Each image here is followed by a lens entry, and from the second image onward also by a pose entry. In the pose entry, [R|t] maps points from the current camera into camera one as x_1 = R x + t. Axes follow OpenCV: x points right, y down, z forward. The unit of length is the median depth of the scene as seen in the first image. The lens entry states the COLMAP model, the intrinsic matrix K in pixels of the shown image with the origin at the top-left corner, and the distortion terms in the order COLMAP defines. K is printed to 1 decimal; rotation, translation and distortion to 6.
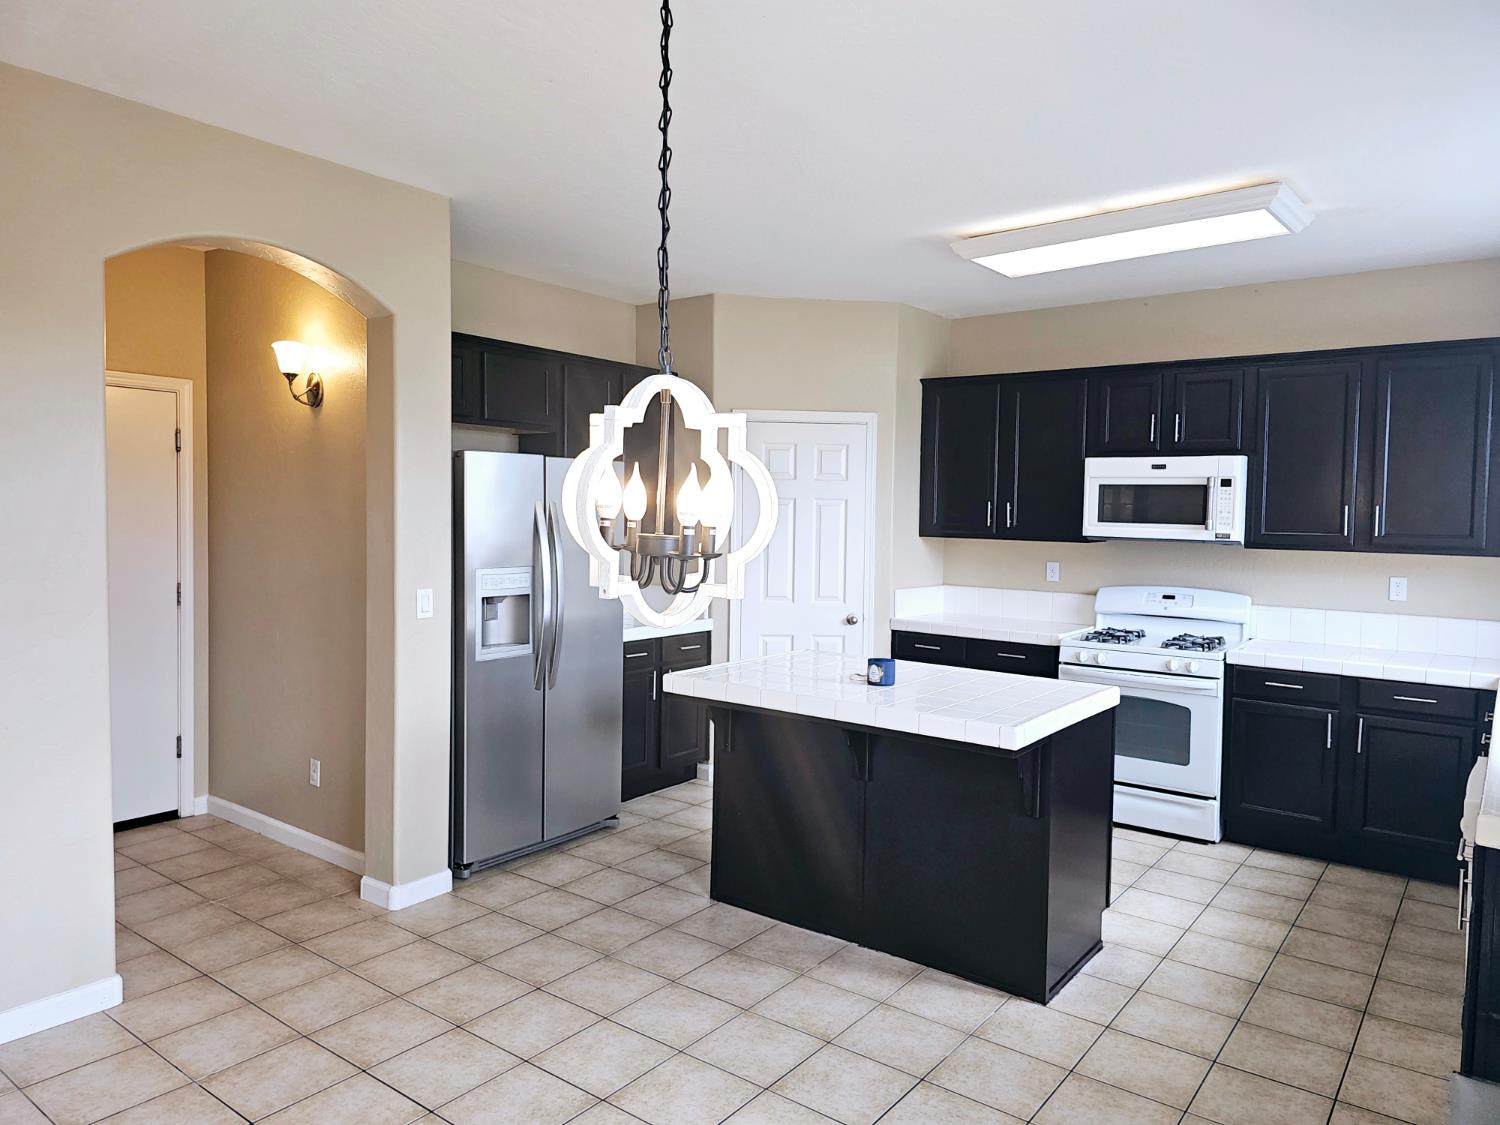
lens RADIAL K [[1007.8, 0, 767.9], [0, 1007.8, 556.1], [0, 0, 1]] dist [0.067995, -0.069032]
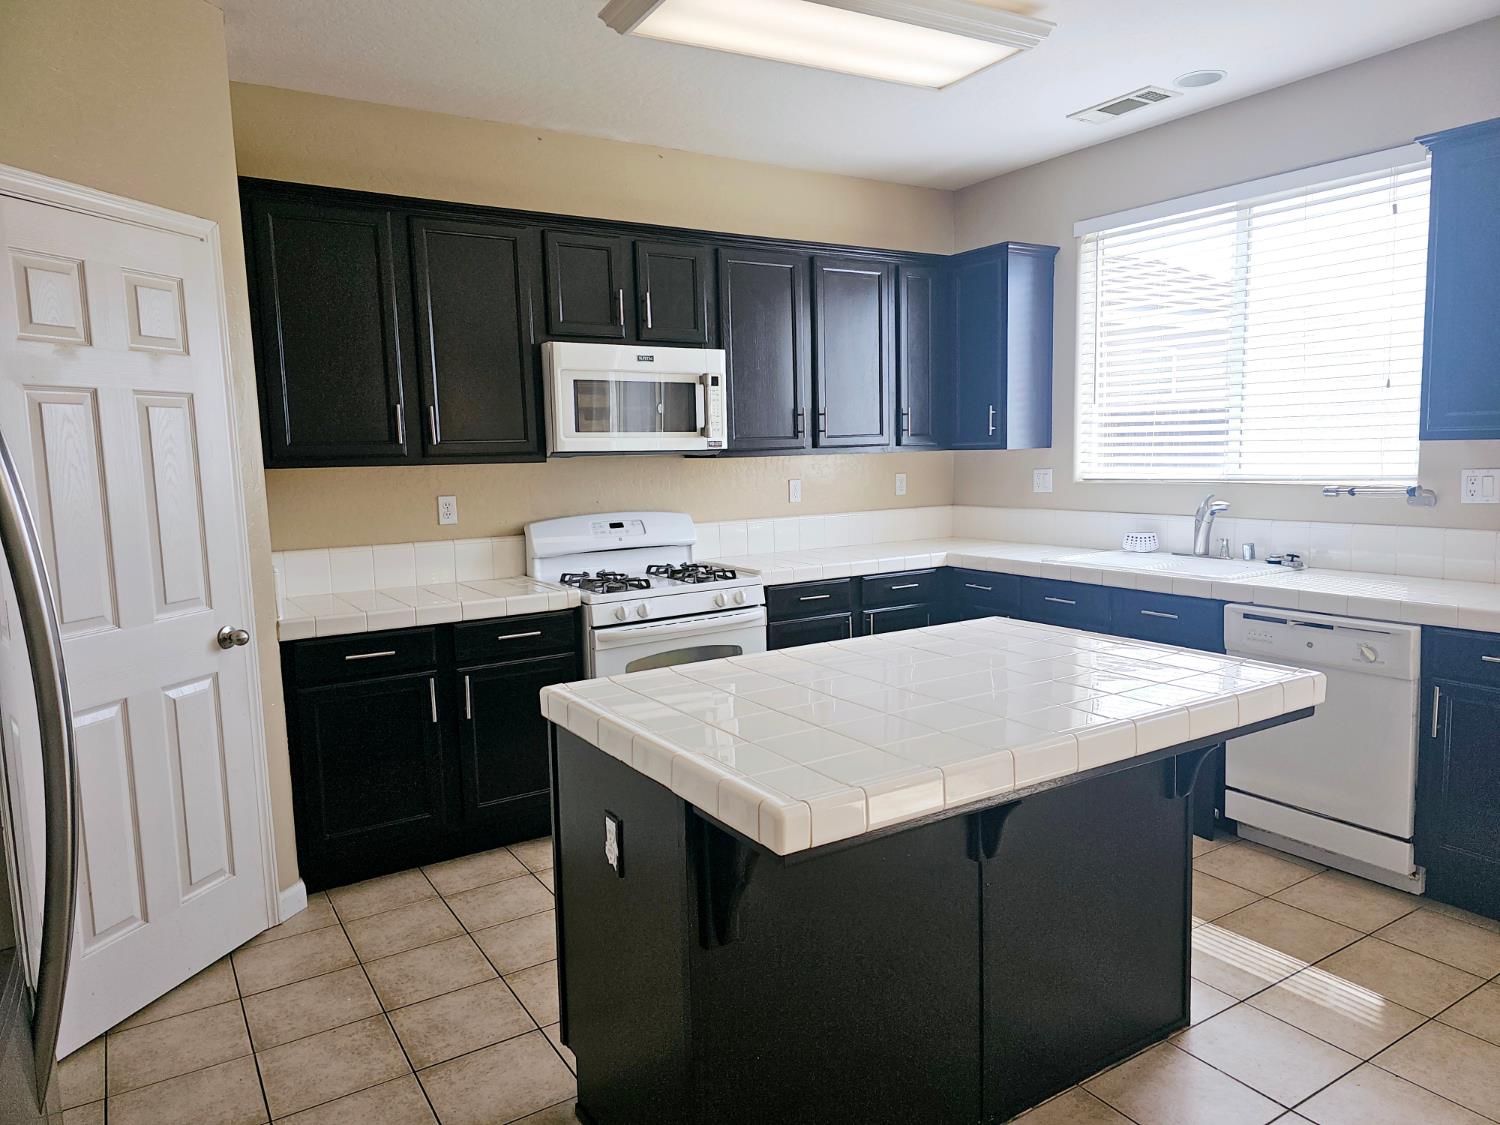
lens RADIAL K [[1007.8, 0, 767.9], [0, 1007.8, 556.1], [0, 0, 1]] dist [0.067995, -0.069032]
pose [[0.341840, -0.126881, 0.931153, -0.325244], [0.073013, 0.991434, 0.108291, -0.013883], [-0.936918, 0.030968, 0.348176, 0.628434]]
